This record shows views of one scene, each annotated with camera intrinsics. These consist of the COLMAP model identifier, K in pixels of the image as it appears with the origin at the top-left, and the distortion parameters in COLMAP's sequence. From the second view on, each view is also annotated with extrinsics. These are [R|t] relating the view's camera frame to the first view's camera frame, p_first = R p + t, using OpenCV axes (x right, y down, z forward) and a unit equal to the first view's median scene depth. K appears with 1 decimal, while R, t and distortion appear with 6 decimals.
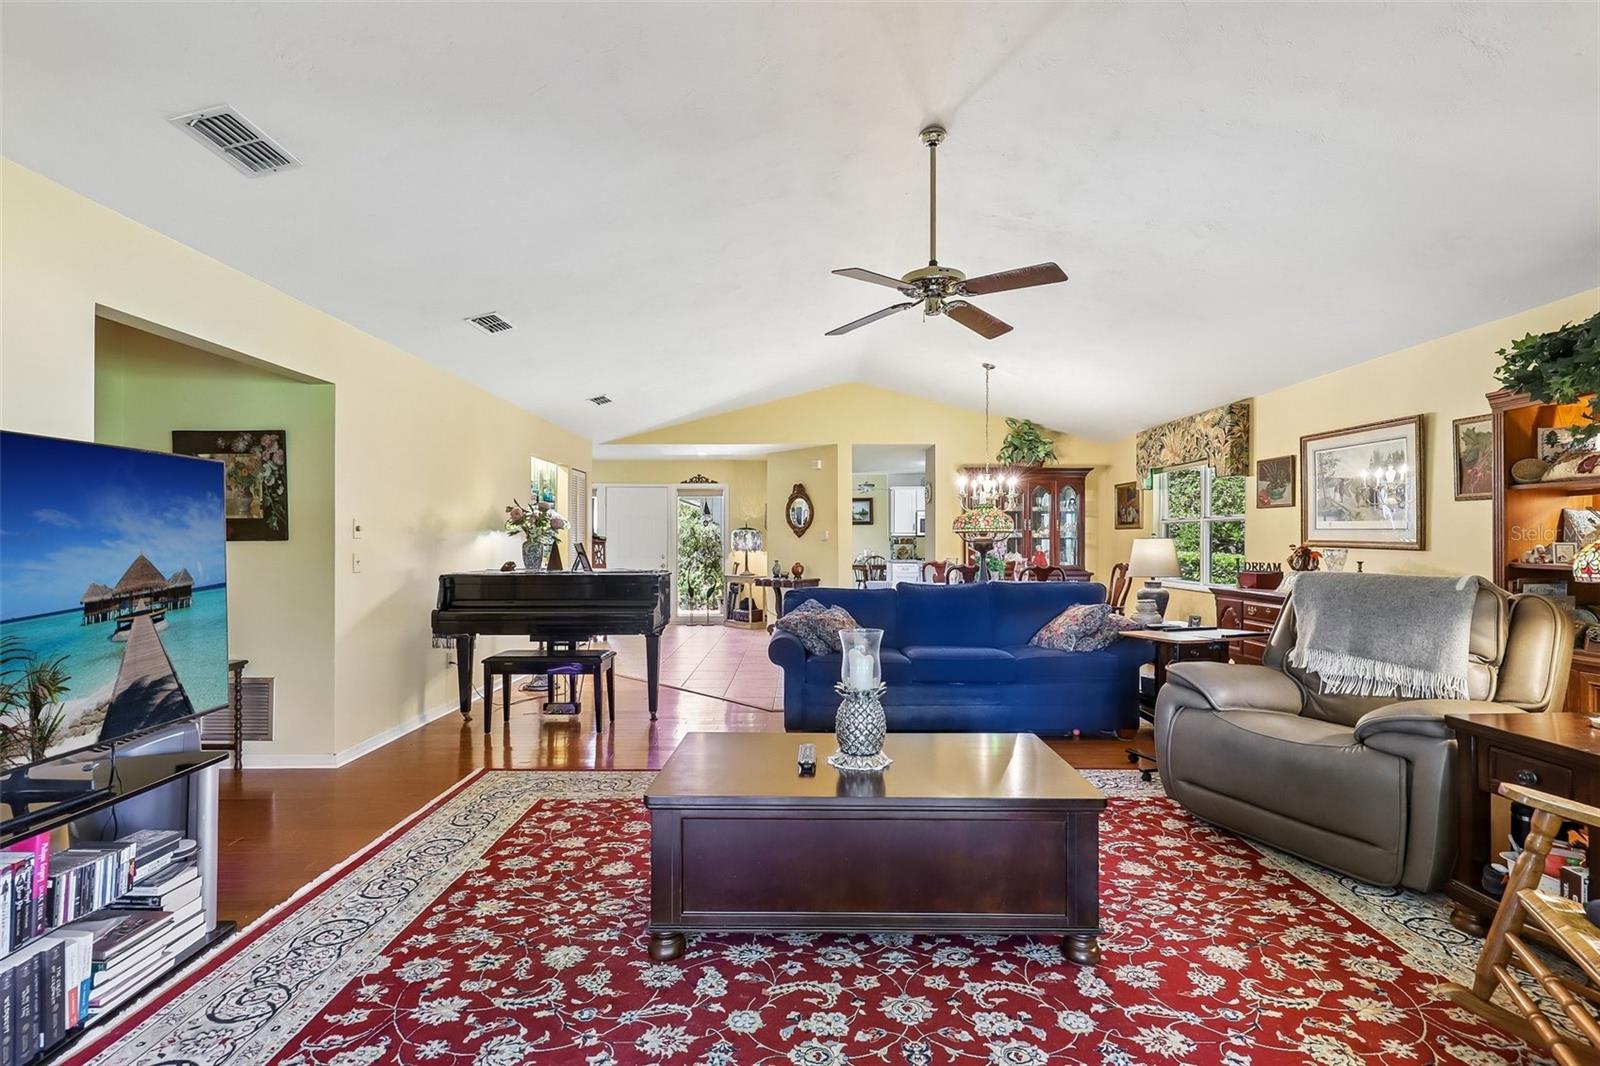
lens RADIAL K [[726.4, 0, 809.7], [0, 726.4, 539.8], [0, 0, 1]] dist [0.001159, -0.000047]
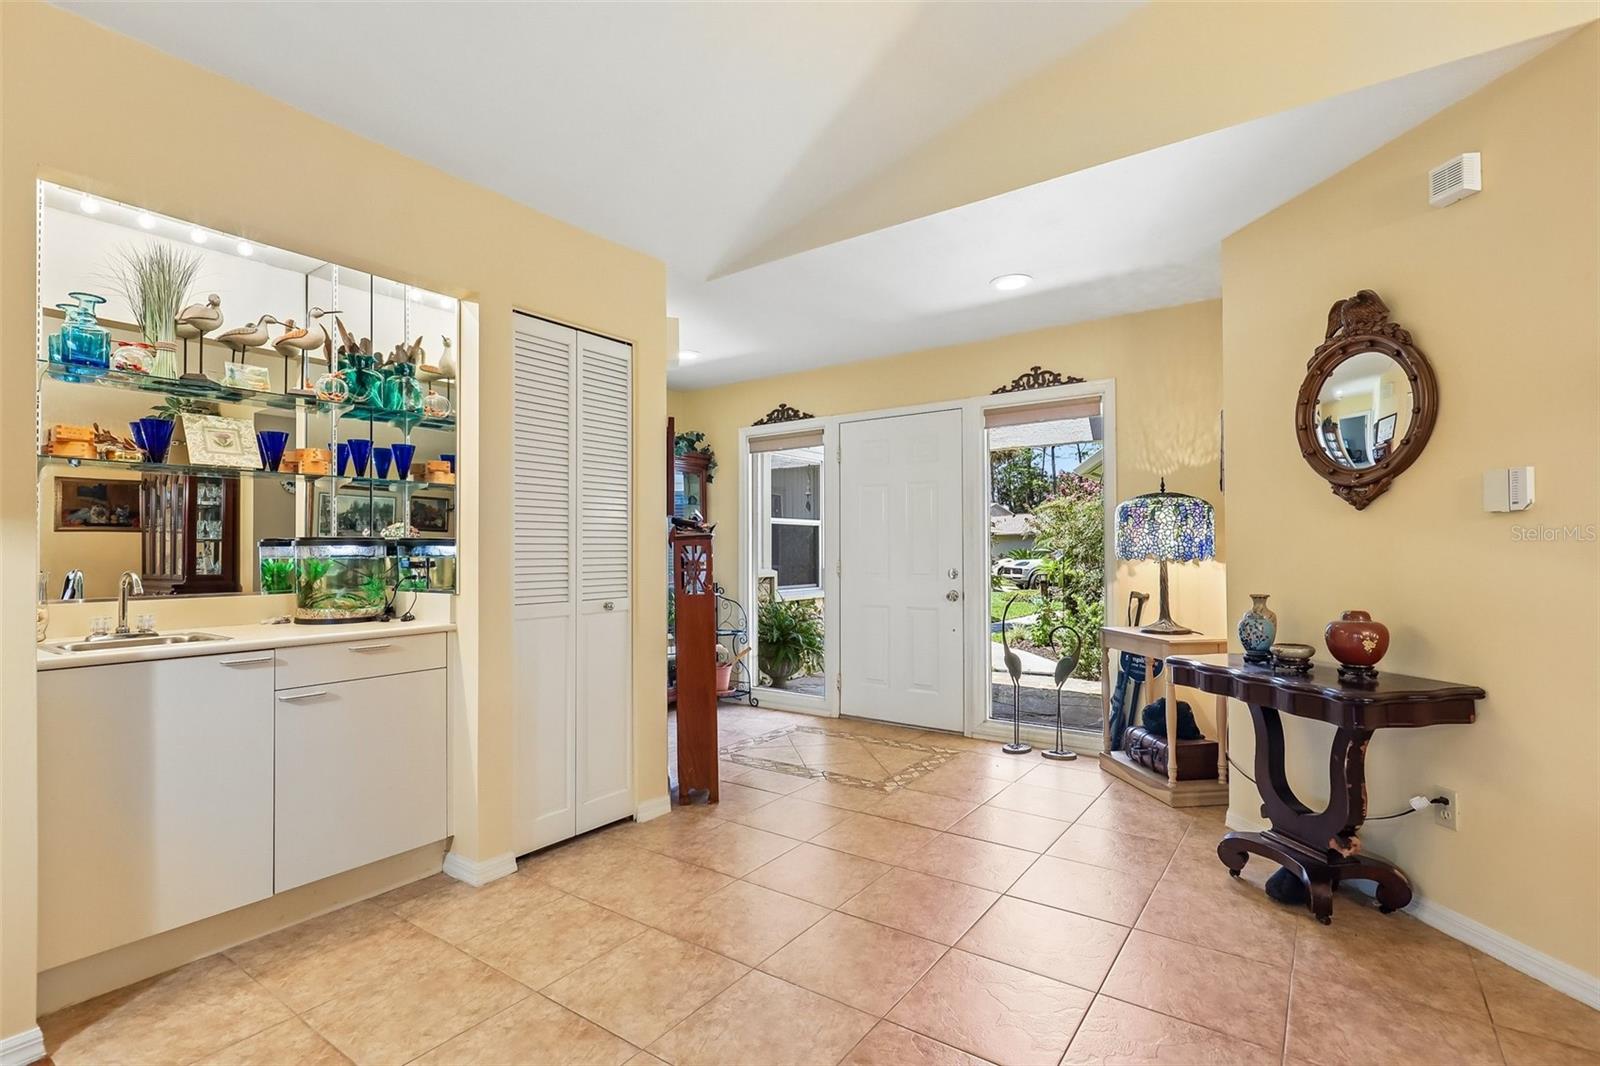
lens RADIAL K [[747.7, 0, 808.2], [0, 747.7, 534.8], [0, 0, 1]] dist [0.000800, -0.000014]
pose [[0.808913, -0.017648, -0.587663, -0.062112], [0.006965, 0.999767, -0.020437, 0.034839], [0.587887, 0.012439, 0.808848, 2.414600]]
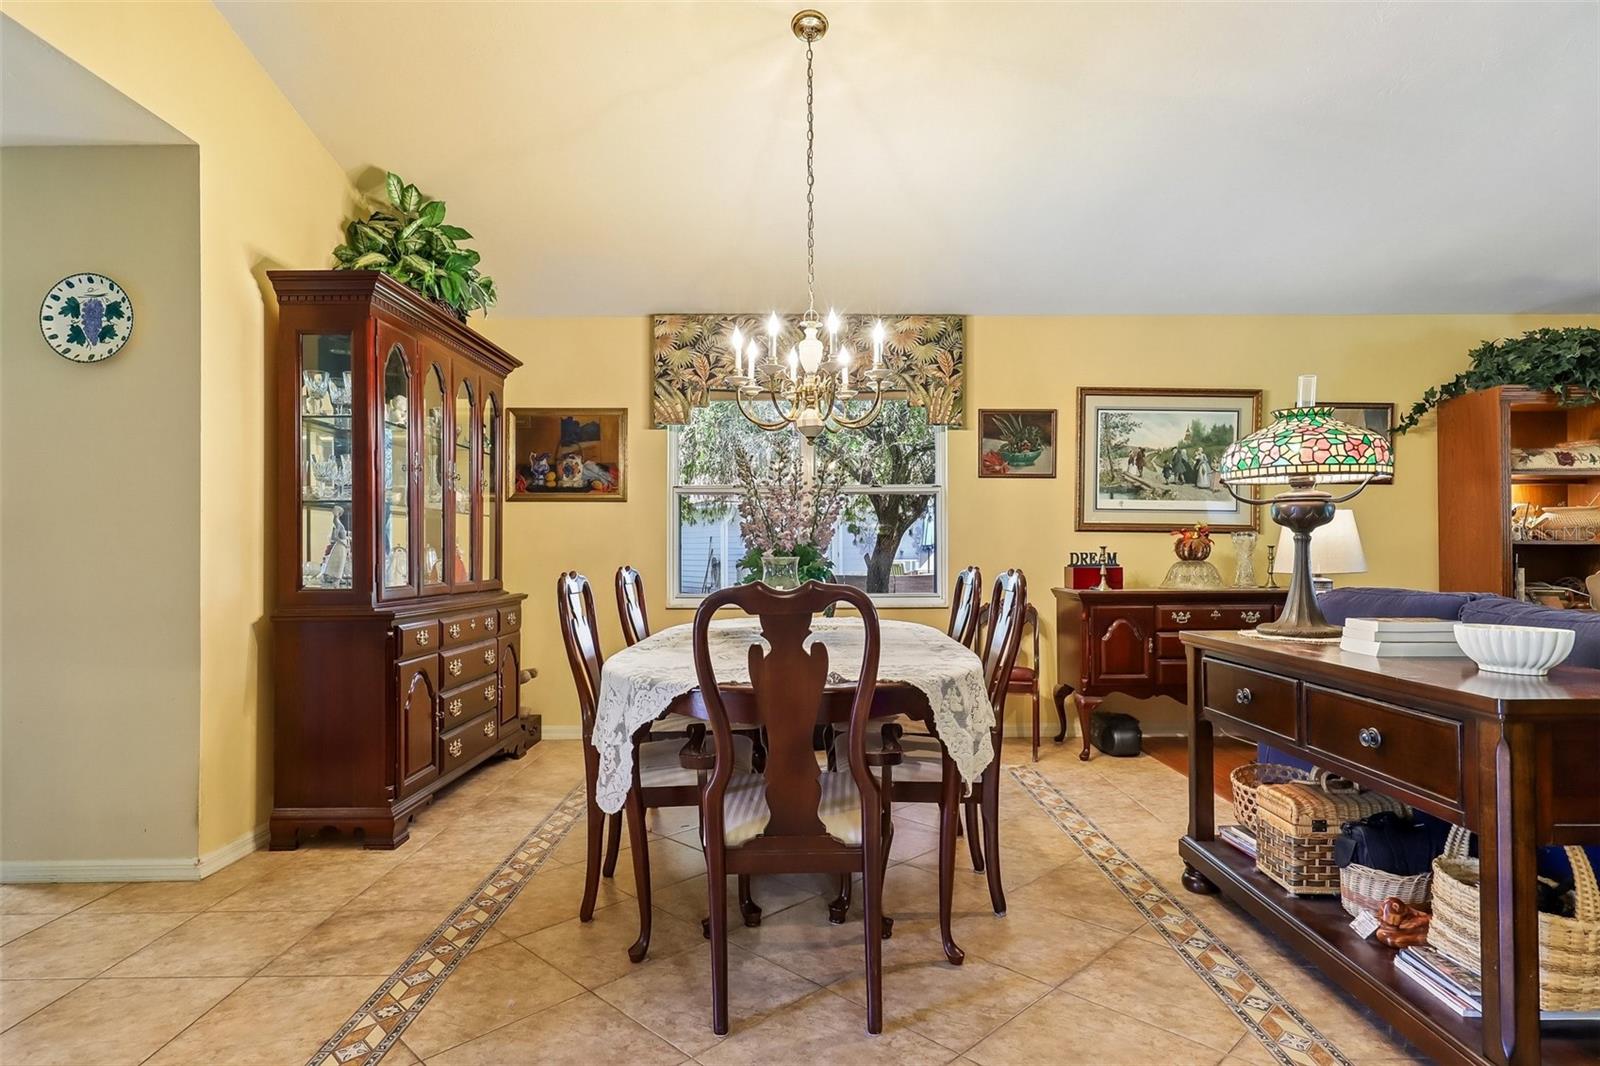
lens RADIAL K [[877.6, 0, 801.6], [0, 877.6, 539.2], [0, 0, 1]] dist [0.001467, -0.001292]
pose [[0.005490, 0.010538, 0.999929, -0.501949], [0.001378, 0.999943, -0.010546, 0.055221], [-0.999984, 0.001436, 0.005475, 2.651587]]
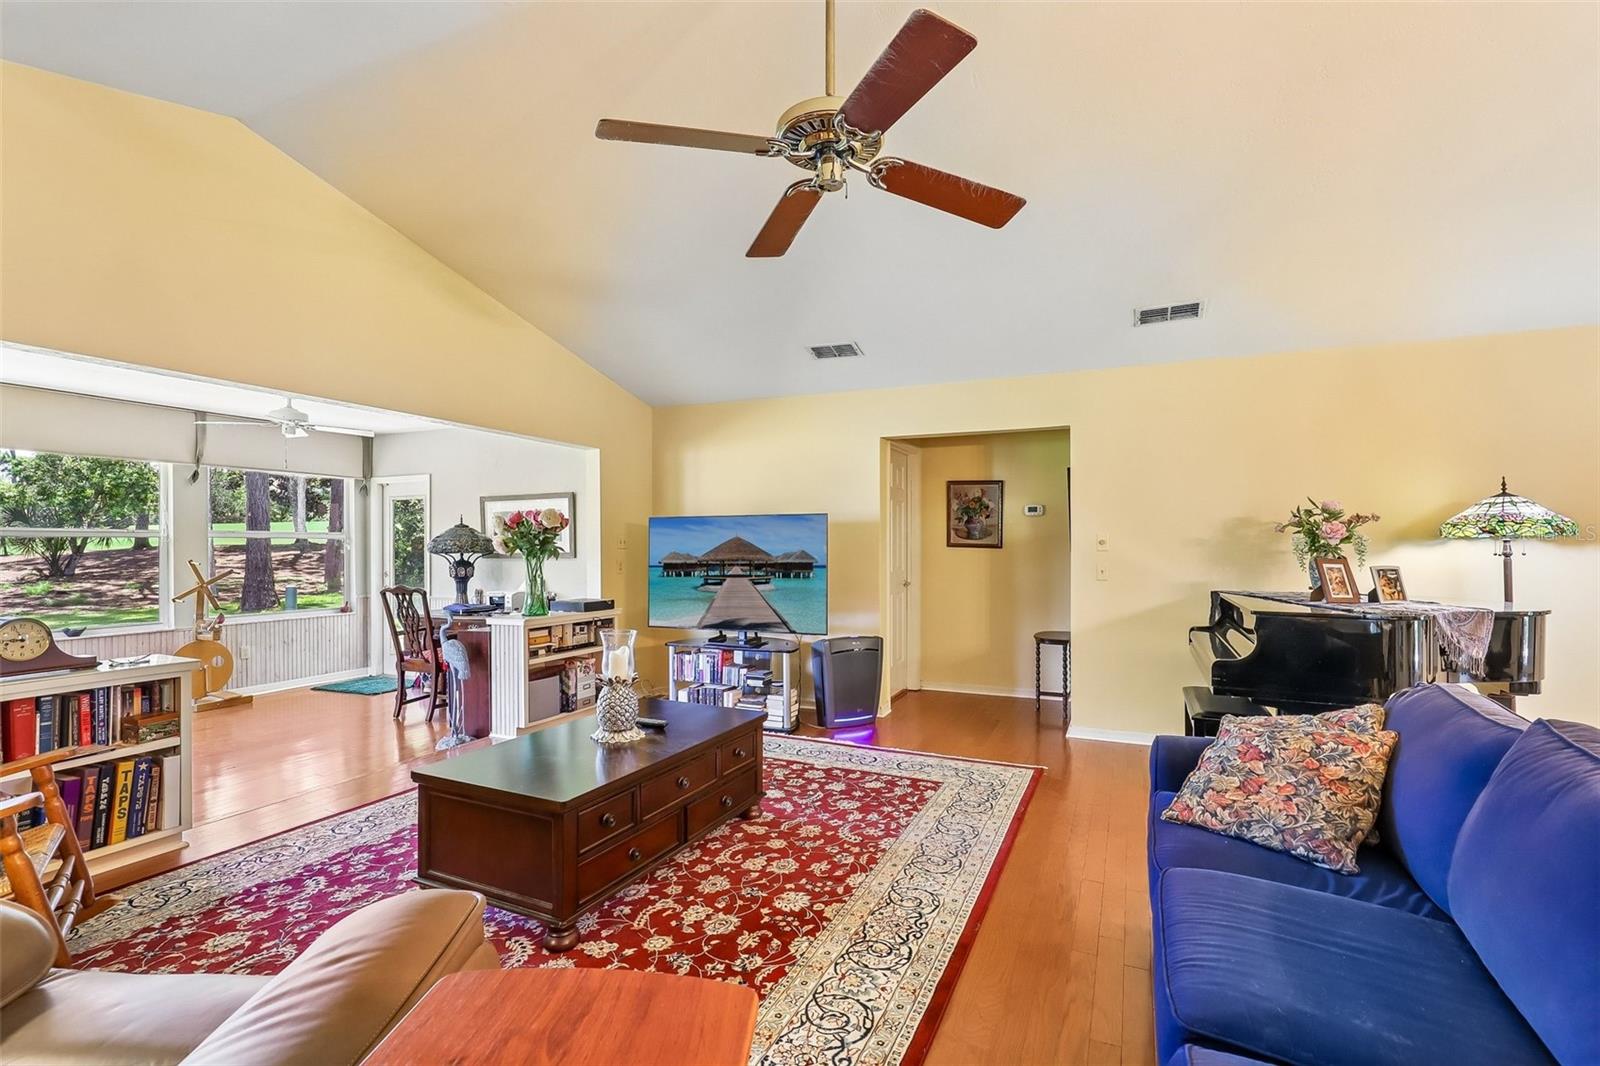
lens RADIAL K [[726.4, 0, 809.5], [0, 726.4, 540.1], [0, 0, 1]] dist [0.001159, -0.000047]
pose [[-0.418884, -0.004279, -0.908030, 0.959400], [0.002577, 0.999979, -0.005902, -0.020887], [0.908036, -0.004812, -0.418864, 1.641518]]
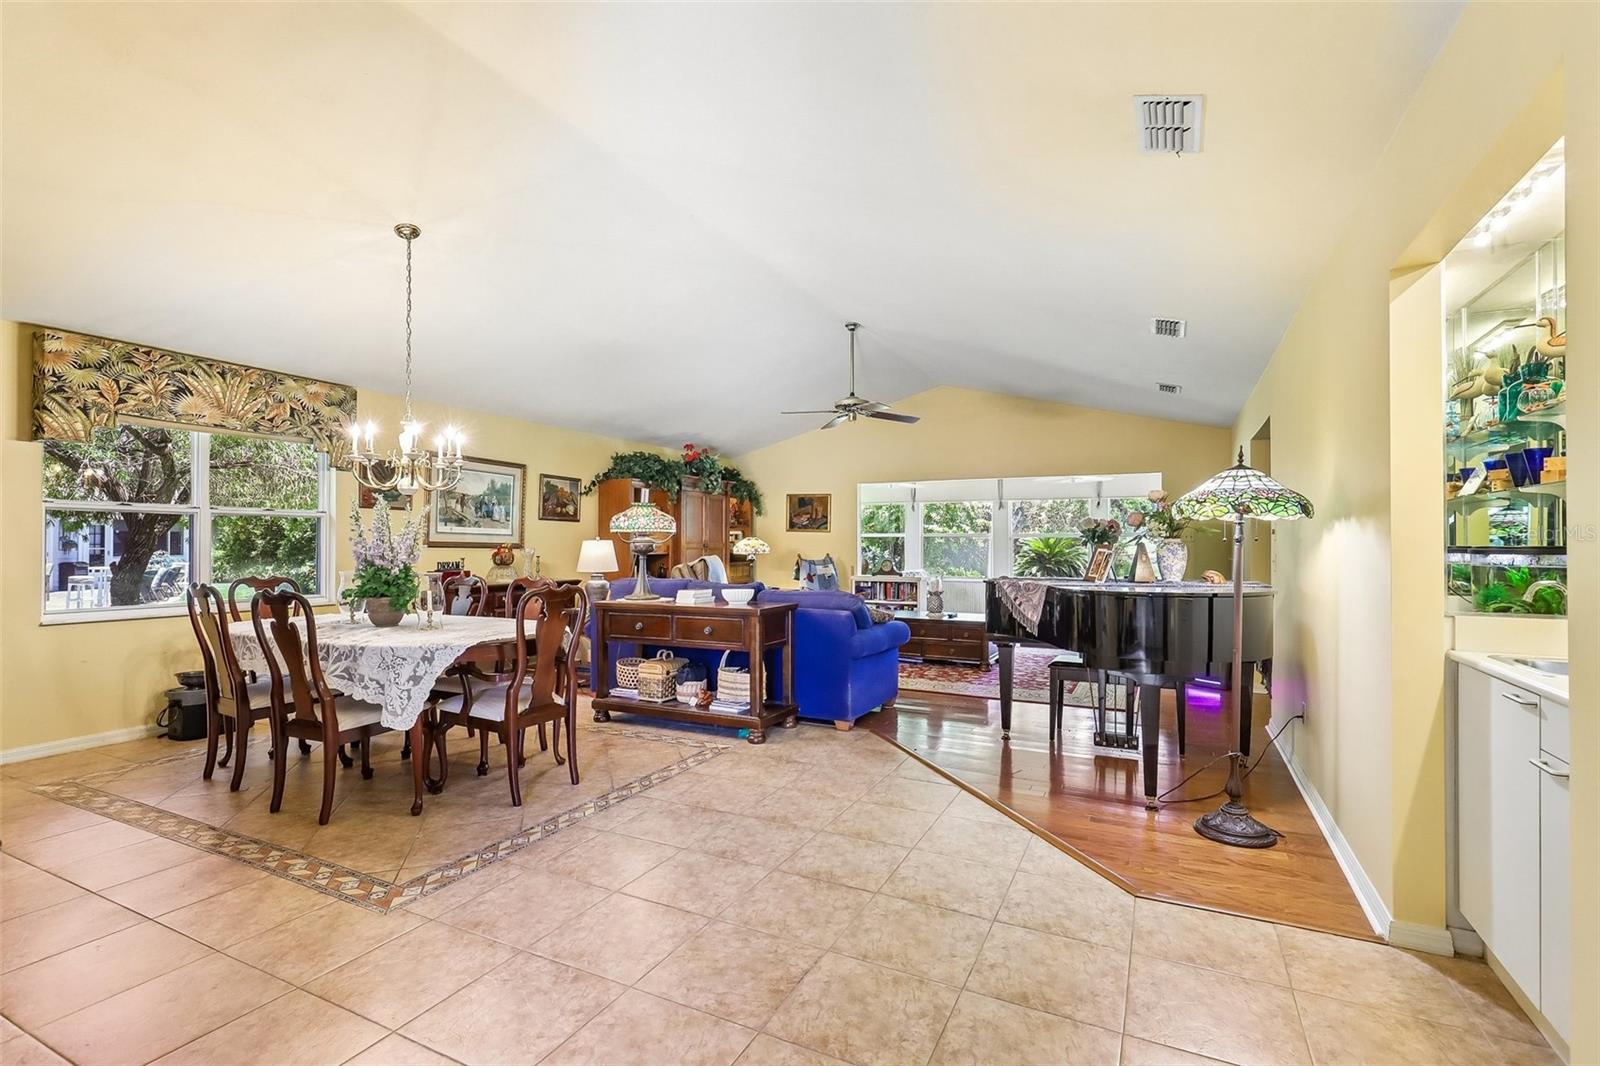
lens RADIAL K [[726.4, 0, 808.3], [0, 726.4, 544.0], [0, 0, 1]] dist [0.001159, -0.000047]
pose [[-0.891307, -0.000851, 0.453399, -0.761291], [-0.002305, 0.999994, -0.002655, 0.012677], [-0.453394, -0.003411, -0.891304, 3.595289]]
